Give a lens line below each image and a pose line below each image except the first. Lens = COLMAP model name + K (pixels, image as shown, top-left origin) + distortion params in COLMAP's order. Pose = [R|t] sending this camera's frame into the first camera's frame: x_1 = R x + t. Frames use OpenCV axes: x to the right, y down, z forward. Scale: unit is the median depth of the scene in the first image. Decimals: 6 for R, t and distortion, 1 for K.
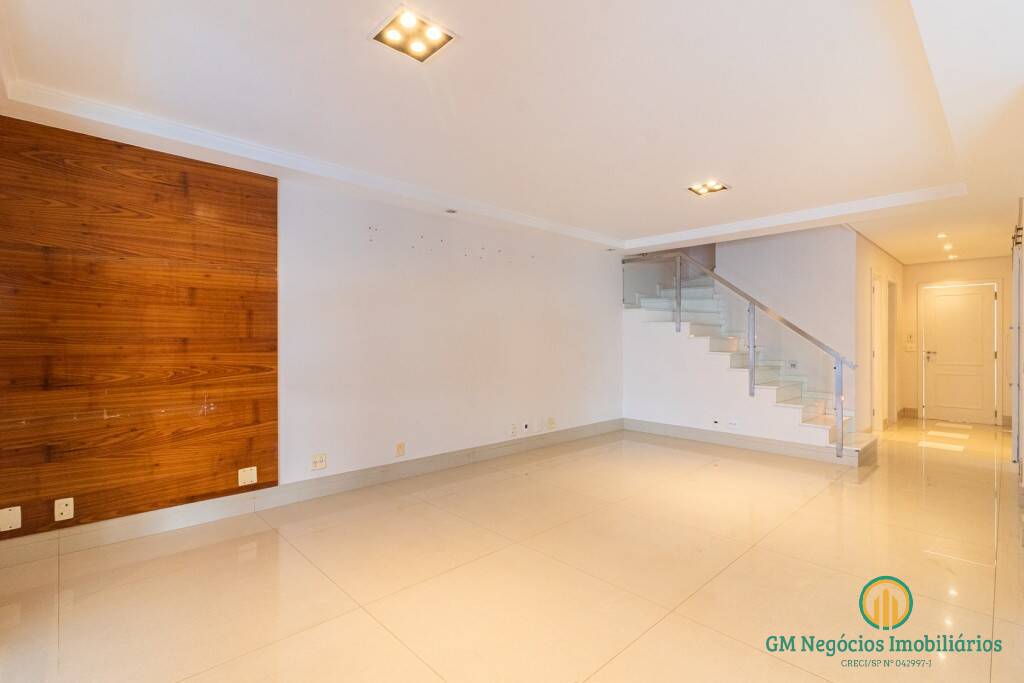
lens RADIAL K [[471.7, 0, 512.0], [0, 471.7, 341.5], [0, 0, 1]] dist [-0.000132, -0.000041]
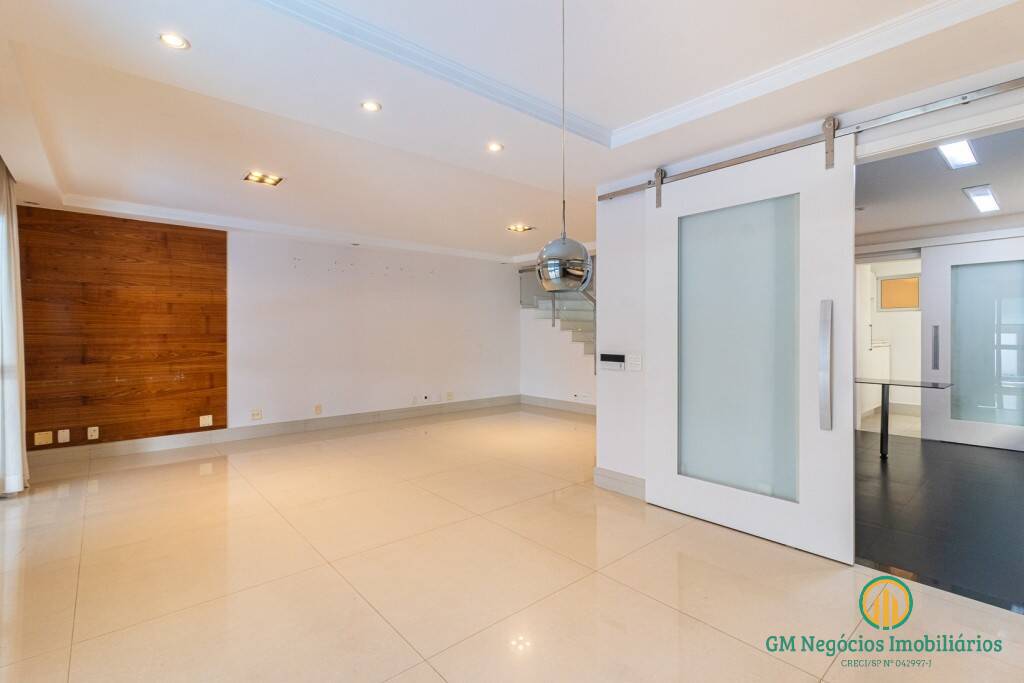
lens RADIAL K [[468.4, 0, 510.7], [0, 468.4, 330.9], [0, 0, 1]] dist [0.002008, 0.000255]
pose [[0.998709, -0.006109, -0.050438, 0.535819], [0.005695, 0.999949, -0.008347, 0.002236], [0.050486, 0.008049, 0.998692, -0.516395]]
